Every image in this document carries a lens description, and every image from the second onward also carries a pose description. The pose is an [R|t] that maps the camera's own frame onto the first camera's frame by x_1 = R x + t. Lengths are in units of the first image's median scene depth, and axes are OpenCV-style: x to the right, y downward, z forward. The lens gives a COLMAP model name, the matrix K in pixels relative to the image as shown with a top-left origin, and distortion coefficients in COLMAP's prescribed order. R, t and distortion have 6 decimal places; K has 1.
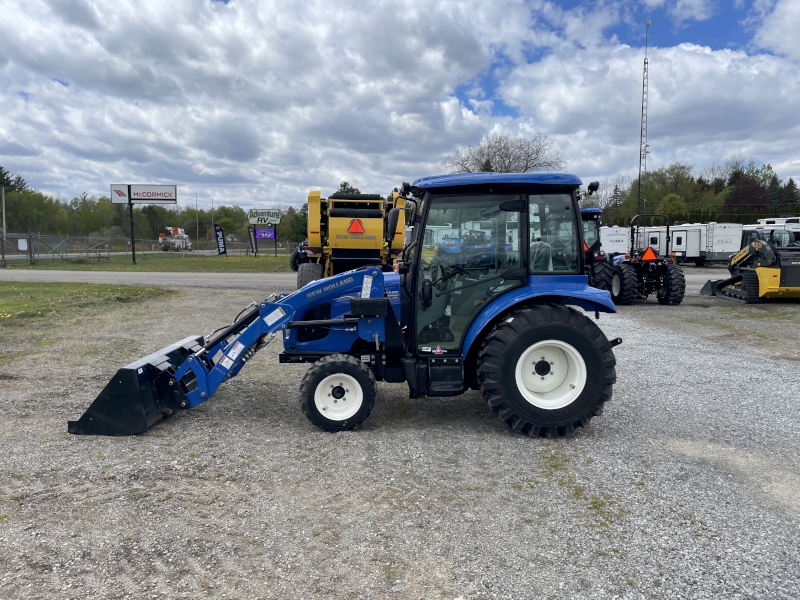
lens RADIAL K [[596.4, 0, 395.4], [0, 596.4, 290.0], [0, 0, 1]] dist [0.101222, -0.133430]
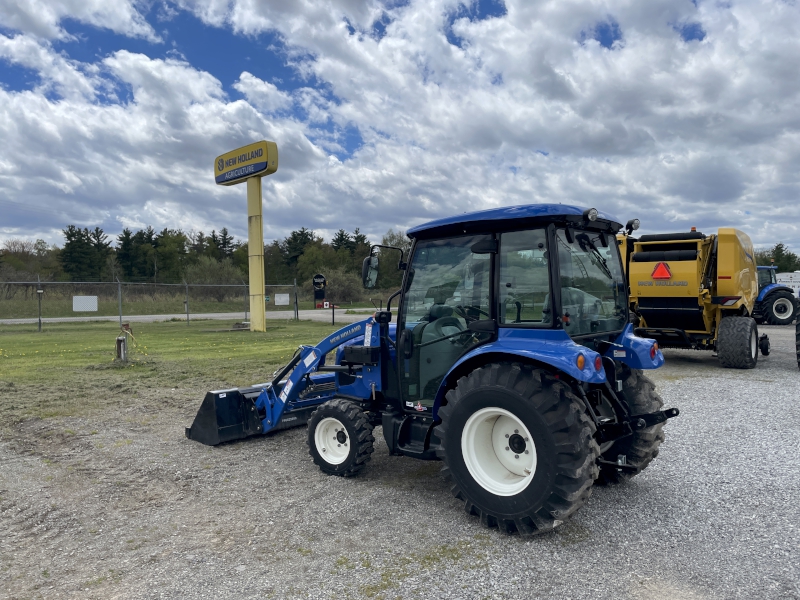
lens RADIAL K [[601.9, 0, 400.0], [0, 601.9, 300.0], [0, 0, 1]] dist [0.084071, -0.108283]
pose [[0.743995, -0.005051, -0.668167, 0.078264], [-0.039326, 0.997907, -0.051332, -0.001701], [0.667027, 0.064467, 0.742239, 0.032601]]
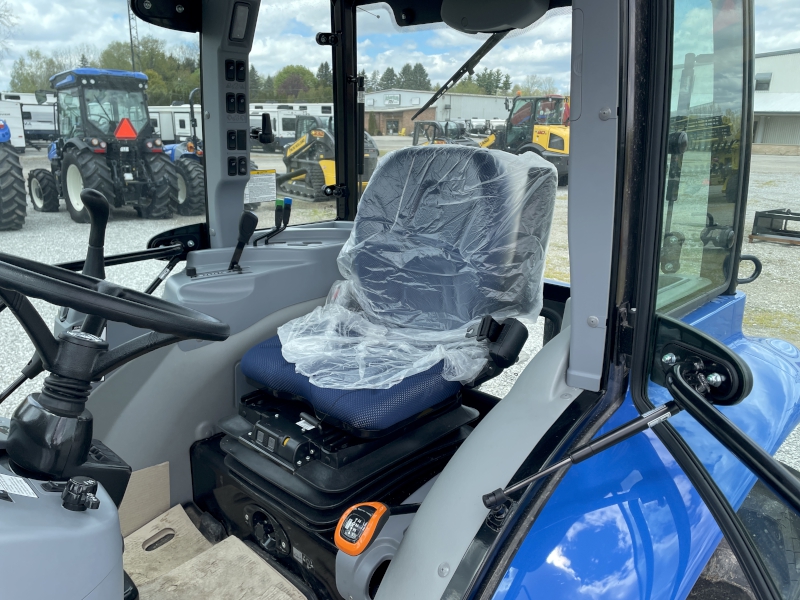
lens RADIAL K [[601.9, 0, 400.0], [0, 601.9, 300.0], [0, 0, 1]] dist [0.084071, -0.108283]
pose [[0.690960, -0.179709, 0.700200, 0.004264], [0.034779, 0.975749, 0.216110, -0.009332], [-0.722056, -0.124971, 0.680454, 0.106012]]
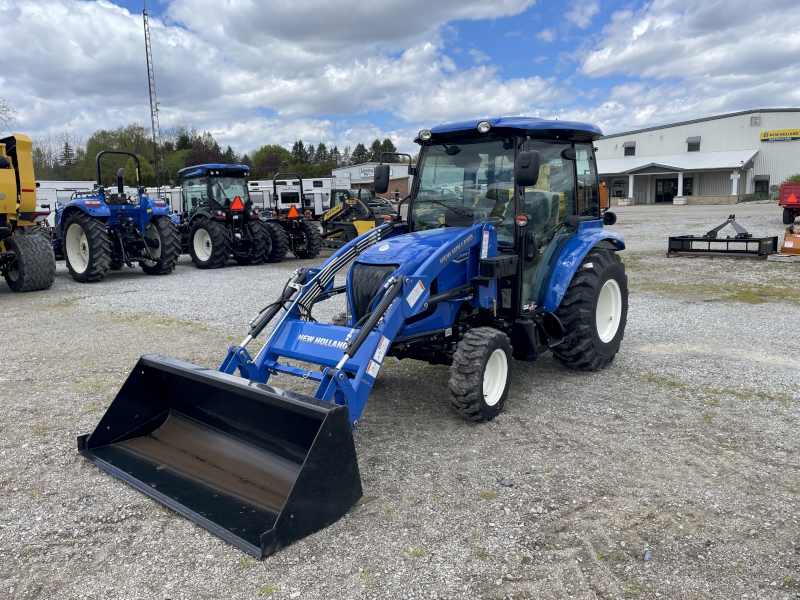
lens RADIAL K [[596.4, 0, 395.4], [0, 596.4, 290.0], [0, 0, 1]] dist [0.101222, -0.133430]
pose [[0.657460, -0.126649, 0.742769, -0.090168], [0.080901, 0.991939, 0.097525, -0.004048], [-0.749134, -0.004028, 0.662407, 0.062192]]
